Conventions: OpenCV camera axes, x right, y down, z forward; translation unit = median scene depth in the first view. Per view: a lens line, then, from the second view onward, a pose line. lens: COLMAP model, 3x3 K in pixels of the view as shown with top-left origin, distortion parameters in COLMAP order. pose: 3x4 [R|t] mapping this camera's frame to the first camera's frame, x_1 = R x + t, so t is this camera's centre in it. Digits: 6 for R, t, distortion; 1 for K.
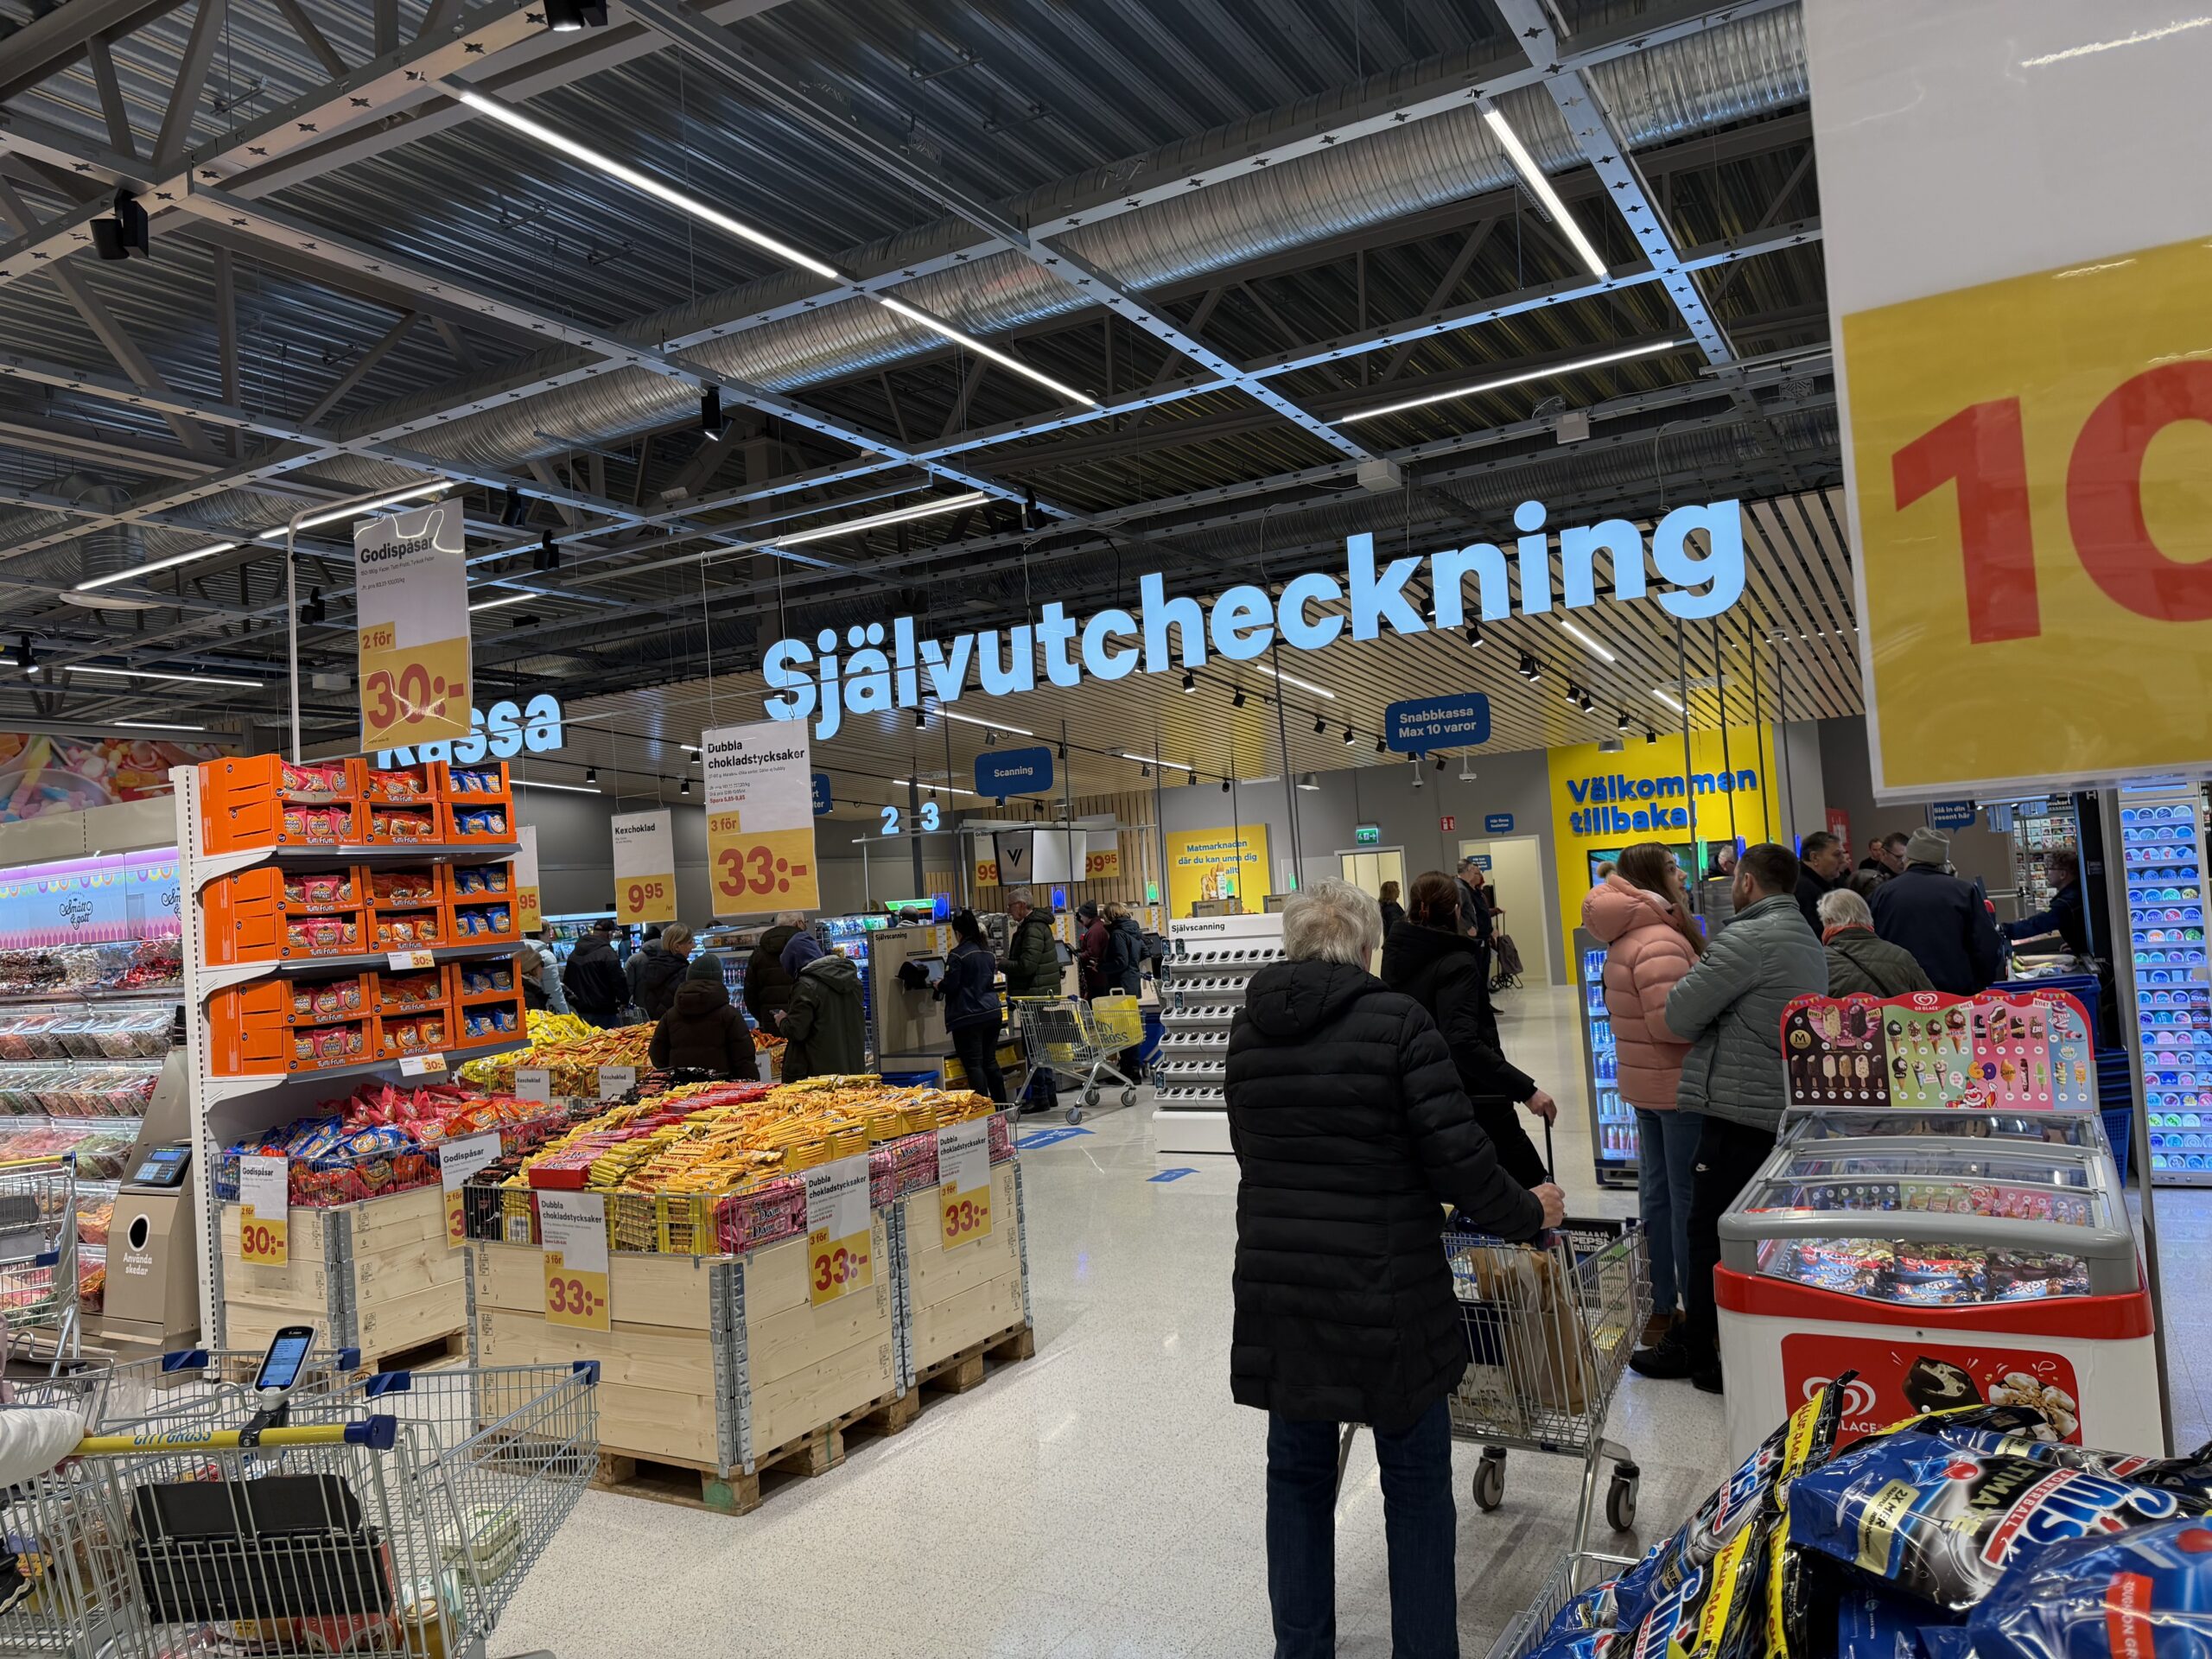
lens RADIAL K [[1566.8, 0, 1107.2], [0, 1566.8, 824.4], [0, 0, 1]] dist [-0.004663, -0.002472]
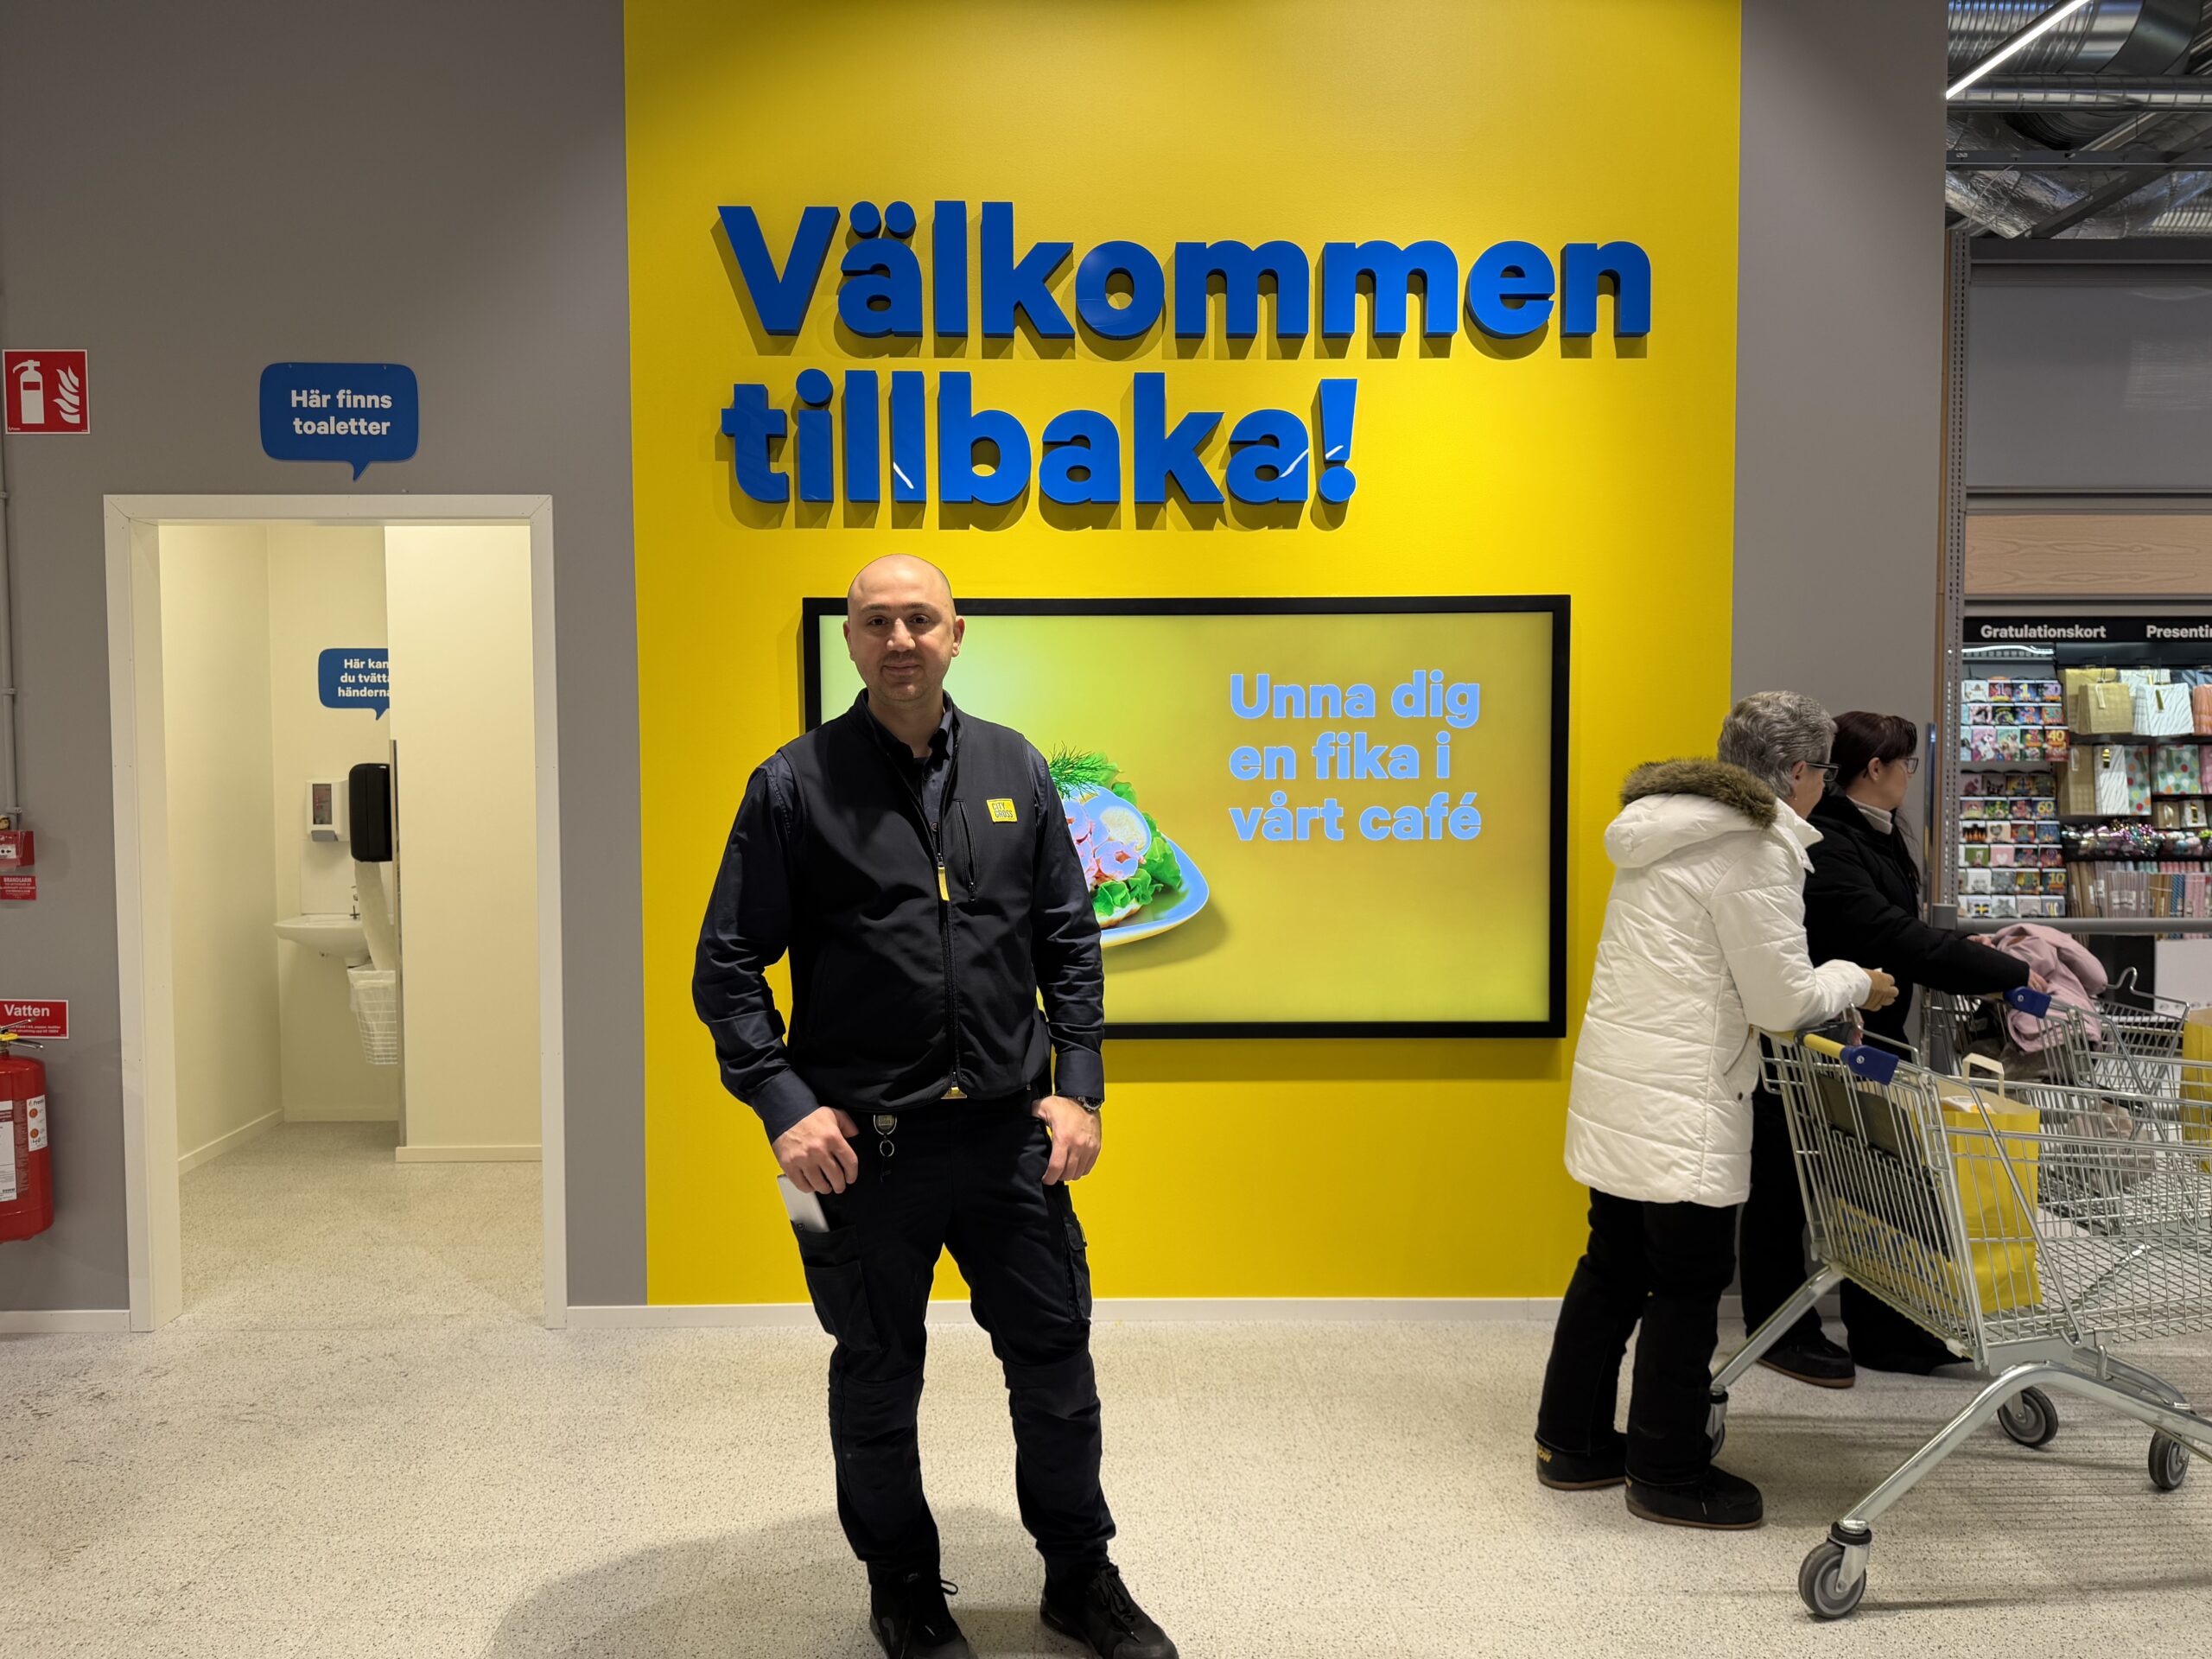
lens RADIAL K [[1566.8, 0, 1105.6], [0, 1566.8, 828.7], [0, 0, 1]] dist [-0.004663, -0.002472]
pose [[0.906188, 0.045743, 0.420393, 0.263791], [-0.074244, 0.995900, 0.051674, 0.031743], [-0.416306, -0.078038, 0.905869, 0.818570]]
